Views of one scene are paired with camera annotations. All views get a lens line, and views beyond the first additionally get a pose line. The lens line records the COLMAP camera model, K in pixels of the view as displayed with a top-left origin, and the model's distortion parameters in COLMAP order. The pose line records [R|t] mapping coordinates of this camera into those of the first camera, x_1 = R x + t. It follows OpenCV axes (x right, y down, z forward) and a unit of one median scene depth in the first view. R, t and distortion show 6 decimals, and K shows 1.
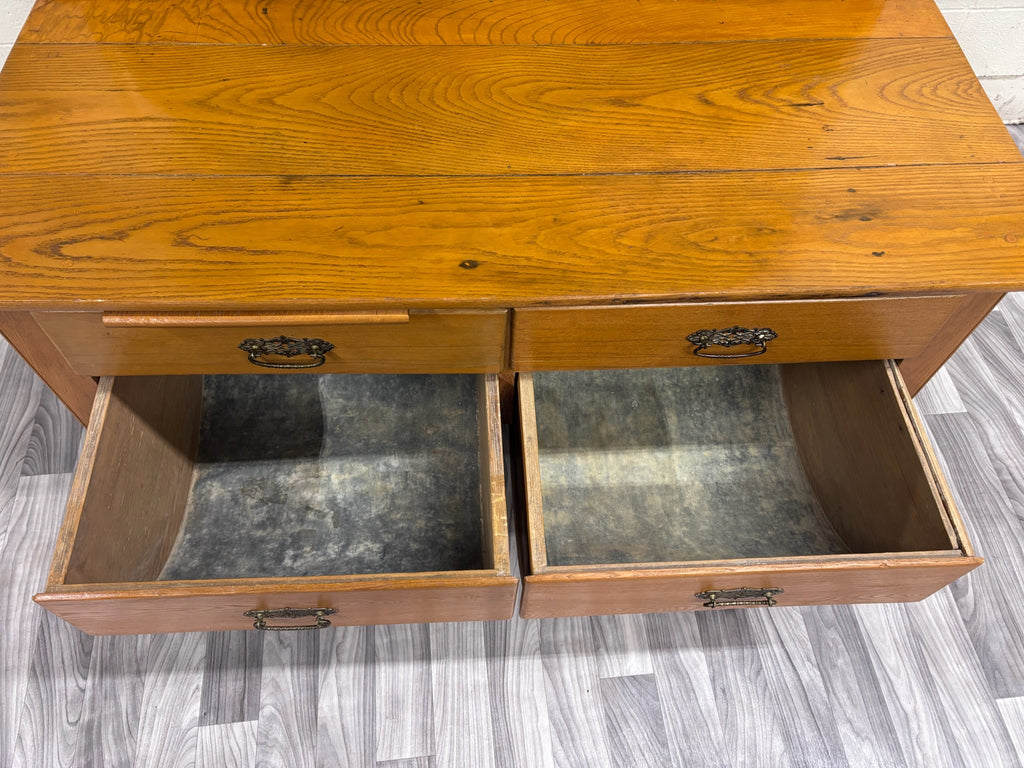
lens RADIAL K [[776.1, 0, 502.7], [0, 776.1, 385.6], [0, 0, 1]] dist [0.025411, -0.010819]
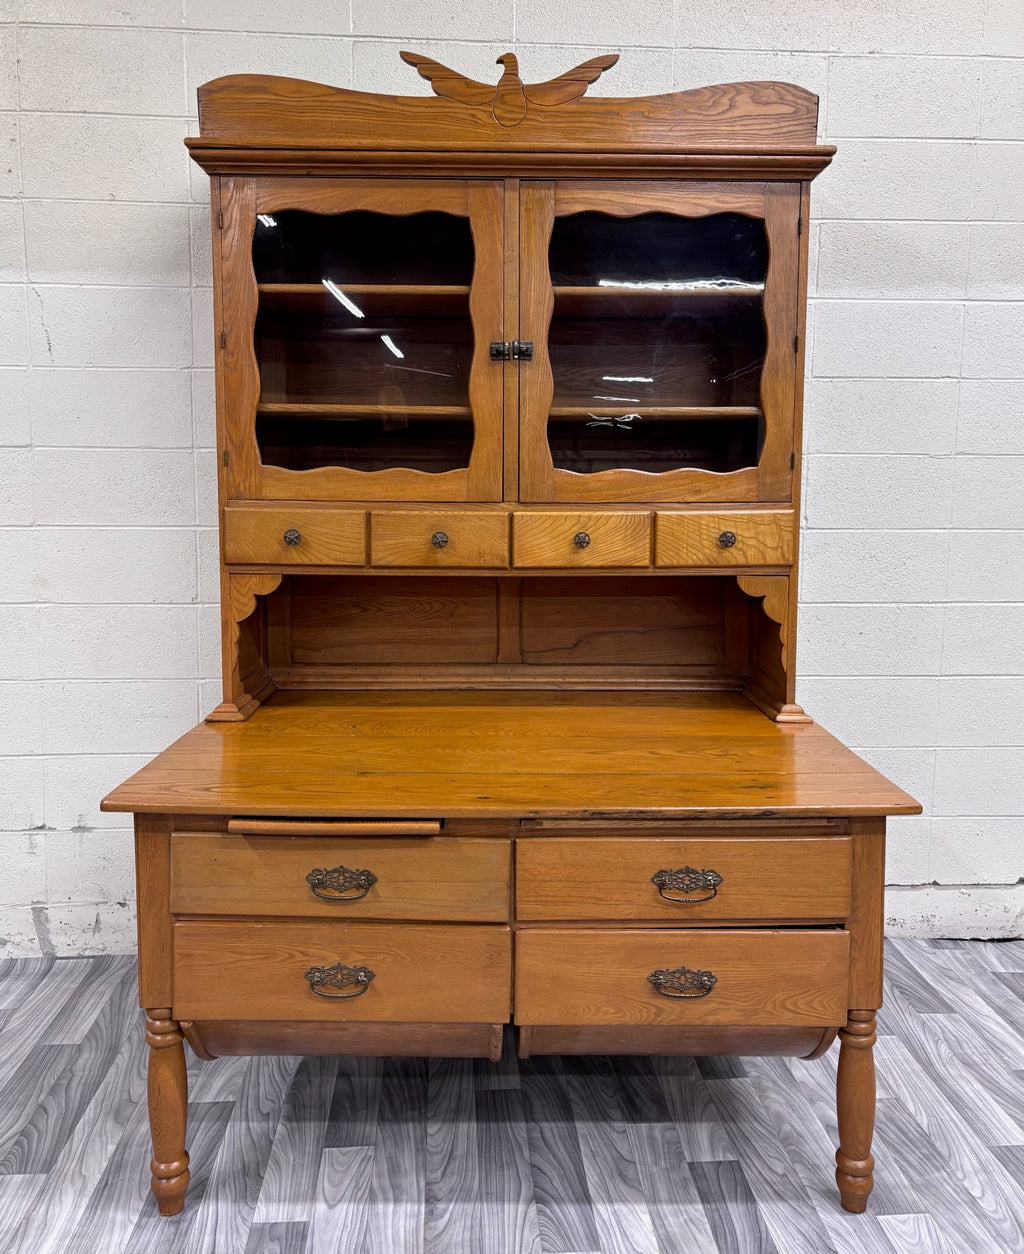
lens RADIAL K [[1047.5, 0, 519.1], [0, 1047.5, 575.3], [0, 0, 1]] dist [0.068308, -0.080941]
pose [[0.999472, -0.013570, -0.029520, 0.058784], [-0.015214, 0.607363, -0.794279, 0.784894], [0.028707, 0.794309, 0.606835, -0.355684]]
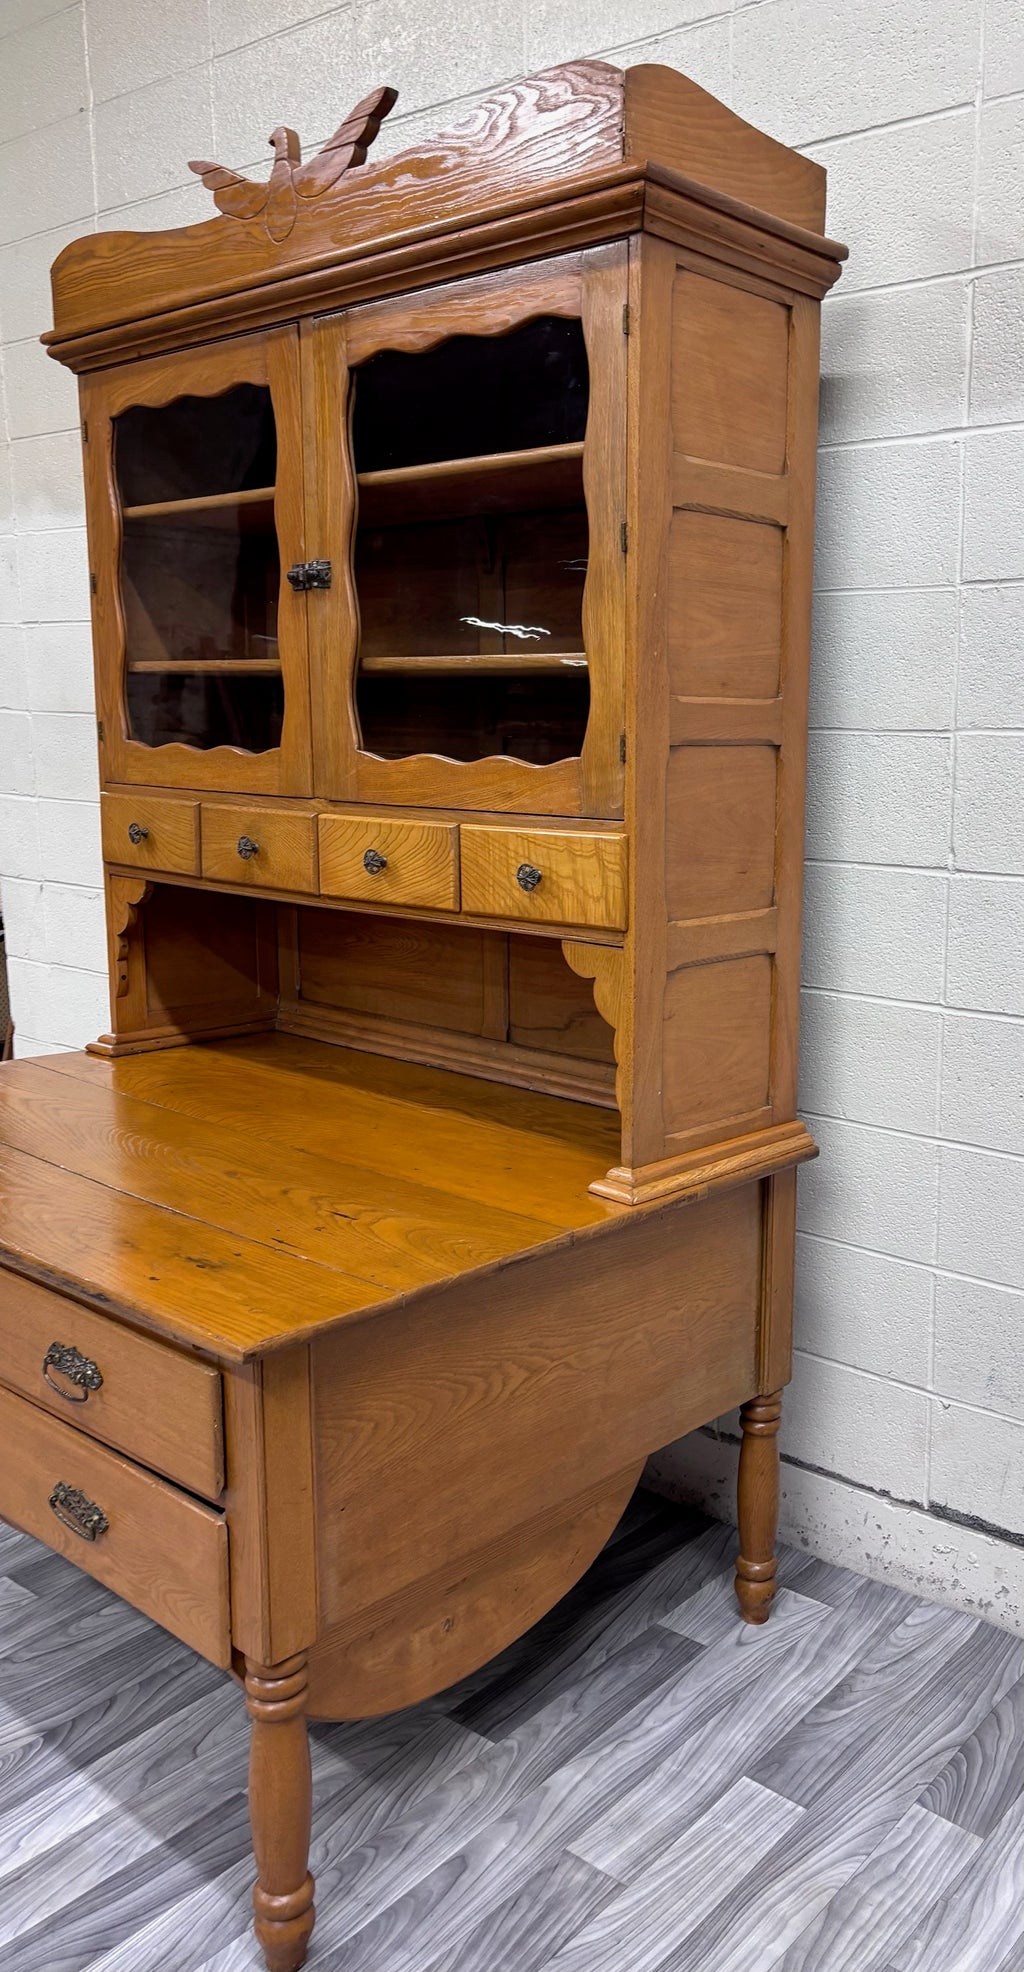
lens RADIAL K [[1514.0, 0, 677.1], [0, 1514.0, 972.5], [0, 0, 1]] dist [0.084722, -0.108352]
pose [[0.733819, 0.100224, -0.671911, 1.468178], [-0.575549, 0.617162, -0.536521, 0.152637], [0.360906, 0.780427, 0.510569, 0.014733]]
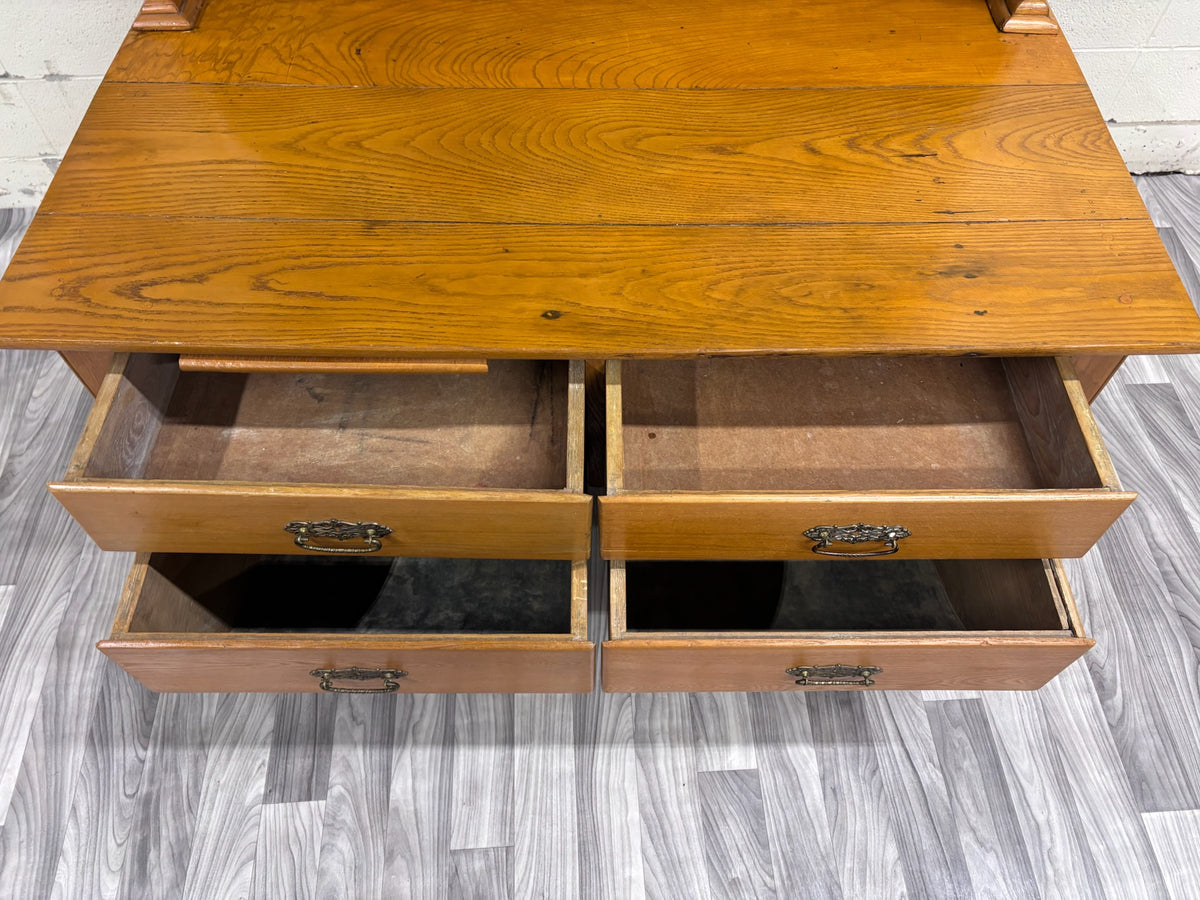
lens RADIAL K [[907.0, 0, 603.7], [0, 907.0, 435.1], [0, 0, 1]] dist [0.020999, 0.009133]
pose [[0.998897, 0.025782, -0.039249, 0.048202], [-0.027038, 0.999129, -0.031794, 0.019571], [0.038395, 0.032820, 0.998723, -0.085630]]
